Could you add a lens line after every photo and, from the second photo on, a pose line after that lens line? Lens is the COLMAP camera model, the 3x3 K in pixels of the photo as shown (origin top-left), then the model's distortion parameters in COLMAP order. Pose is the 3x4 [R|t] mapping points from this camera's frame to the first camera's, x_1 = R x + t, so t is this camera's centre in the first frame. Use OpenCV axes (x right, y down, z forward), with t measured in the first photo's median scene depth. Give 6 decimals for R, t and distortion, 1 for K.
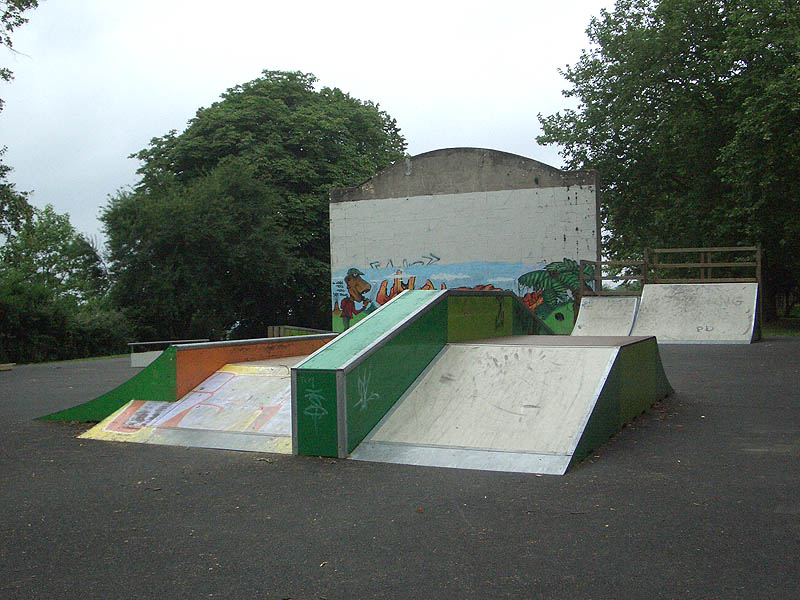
lens RADIAL K [[955.8, 0, 402.0], [0, 955.8, 301.4], [0, 0, 1]] dist [-0.136334, 0.000000]
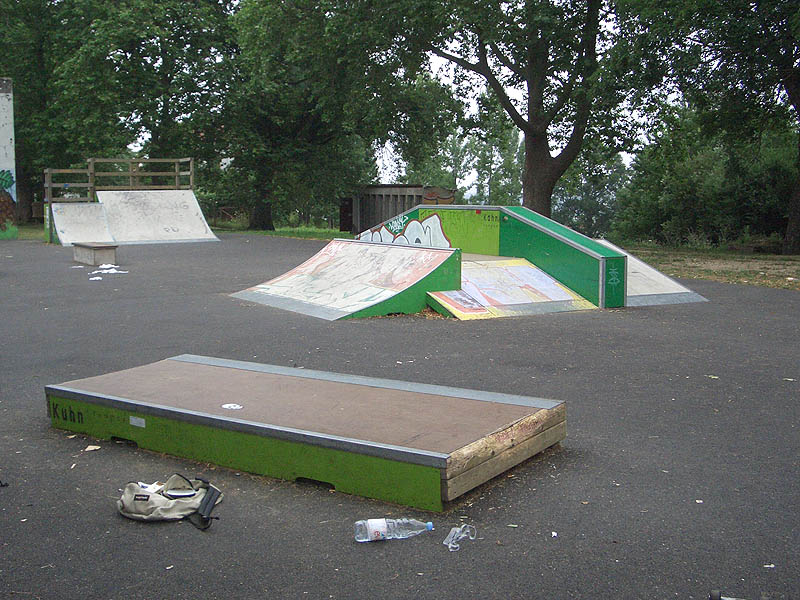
lens RADIAL K [[955.8, 0, 402.1], [0, 955.8, 299.4], [0, 0, 1]] dist [-0.136334, 0.000000]
pose [[0.579644, -0.086759, 0.810238, -0.366766], [-0.000480, 0.994279, 0.106809, -0.008286], [-0.814870, -0.062300, 0.576286, 0.061030]]
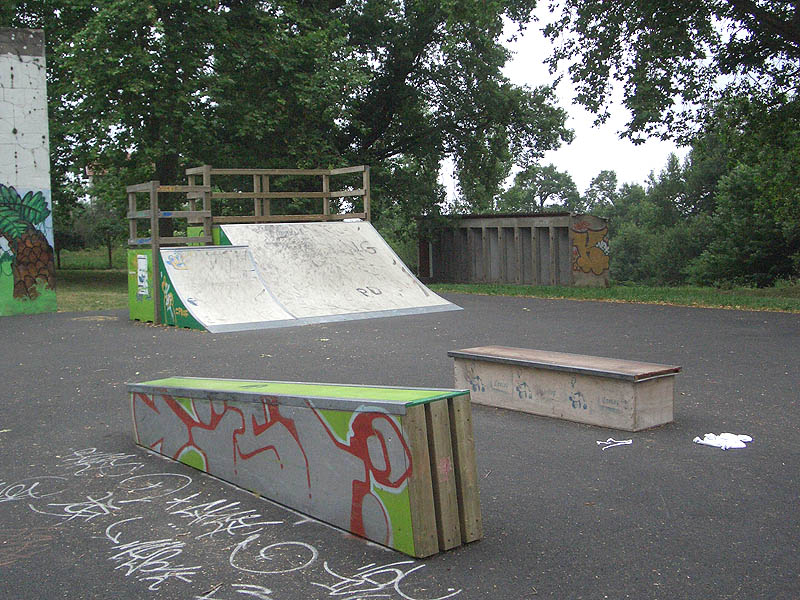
lens RADIAL K [[955.8, 0, 397.6], [0, 955.8, 301.1], [0, 0, 1]] dist [-0.136334, 0.000000]
pose [[0.477915, -0.074284, 0.875260, -0.194313], [0.023215, 0.997138, 0.071952, -0.008818], [-0.878099, -0.014068, 0.478272, 0.510514]]
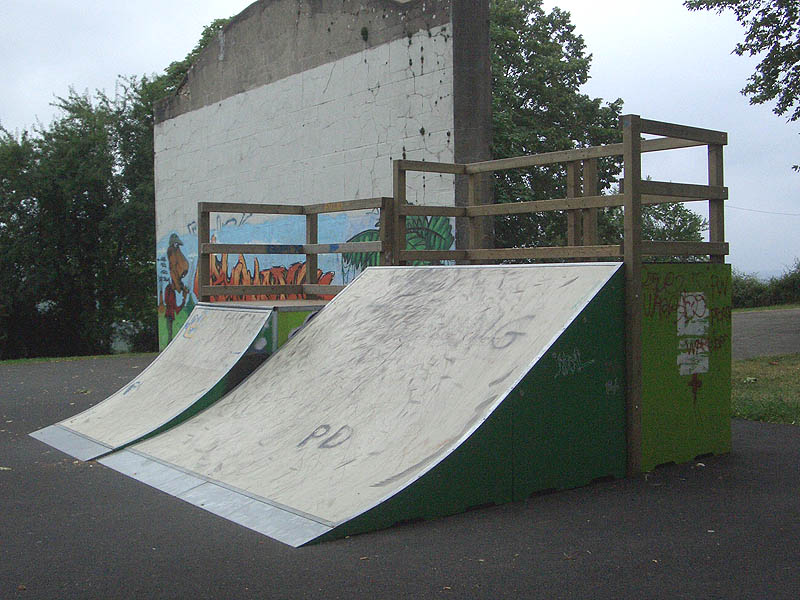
lens RADIAL K [[955.8, 0, 395.3], [0, 955.8, 293.4], [0, 0, 1]] dist [-0.136334, 0.000000]
pose [[0.888605, 0.004945, -0.458646, 0.356257], [0.010288, 0.999475, 0.030708, -0.015900], [0.458557, -0.032006, 0.888088, 0.588392]]
